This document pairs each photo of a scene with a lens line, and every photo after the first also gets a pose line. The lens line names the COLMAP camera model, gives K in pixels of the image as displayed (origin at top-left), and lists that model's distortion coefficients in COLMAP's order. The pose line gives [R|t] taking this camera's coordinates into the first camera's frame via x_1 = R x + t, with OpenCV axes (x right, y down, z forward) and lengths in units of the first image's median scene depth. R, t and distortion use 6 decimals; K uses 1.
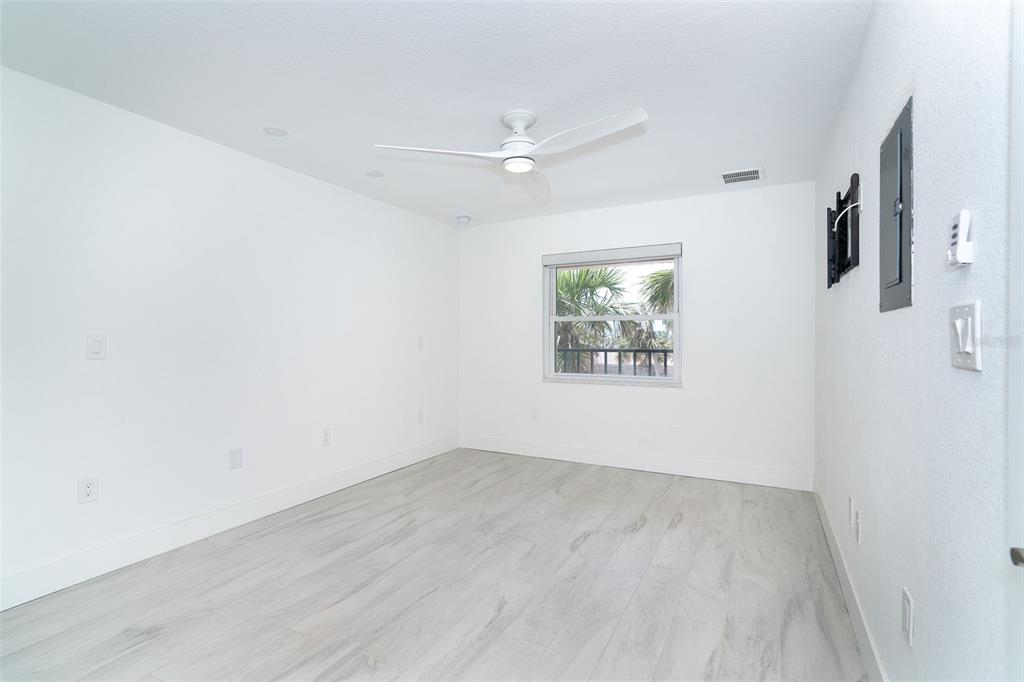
lens RADIAL K [[441.6, 0, 512.0], [0, 441.6, 341.0], [0, 0, 1]] dist [-0.000322, -0.000056]
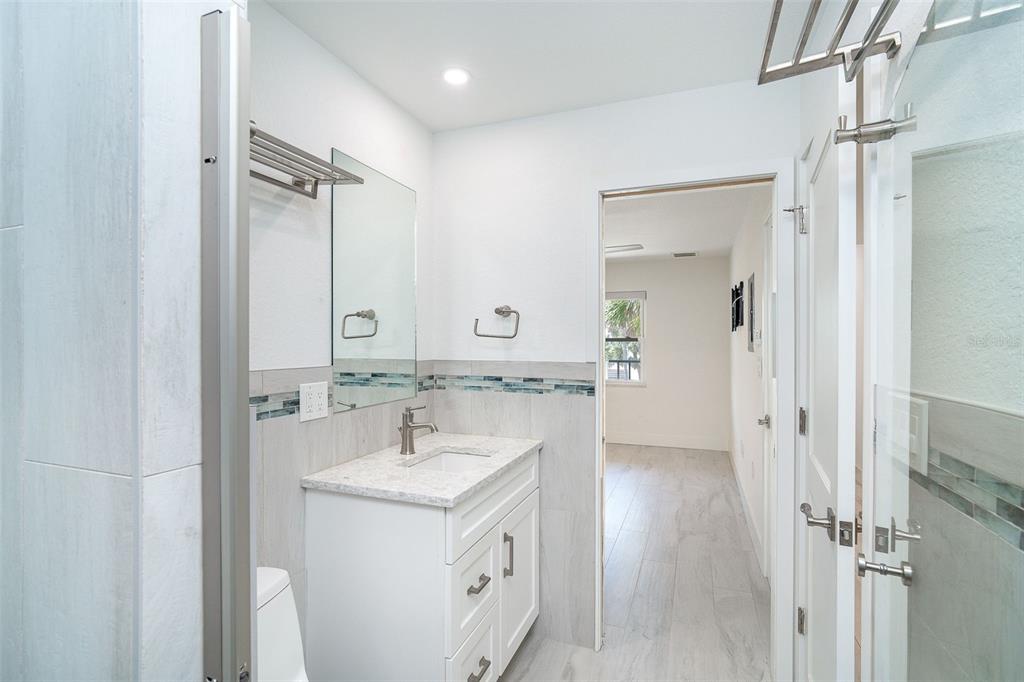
lens RADIAL K [[477.5, 0, 516.2], [0, 477.5, 341.1], [0, 0, 1]] dist [-0.001784, 0.000588]
pose [[0.986660, 0.009087, 0.162540, -0.506108], [-0.008444, 0.999954, -0.004648, -0.049532], [-0.162575, 0.003214, 0.986691, -0.827505]]
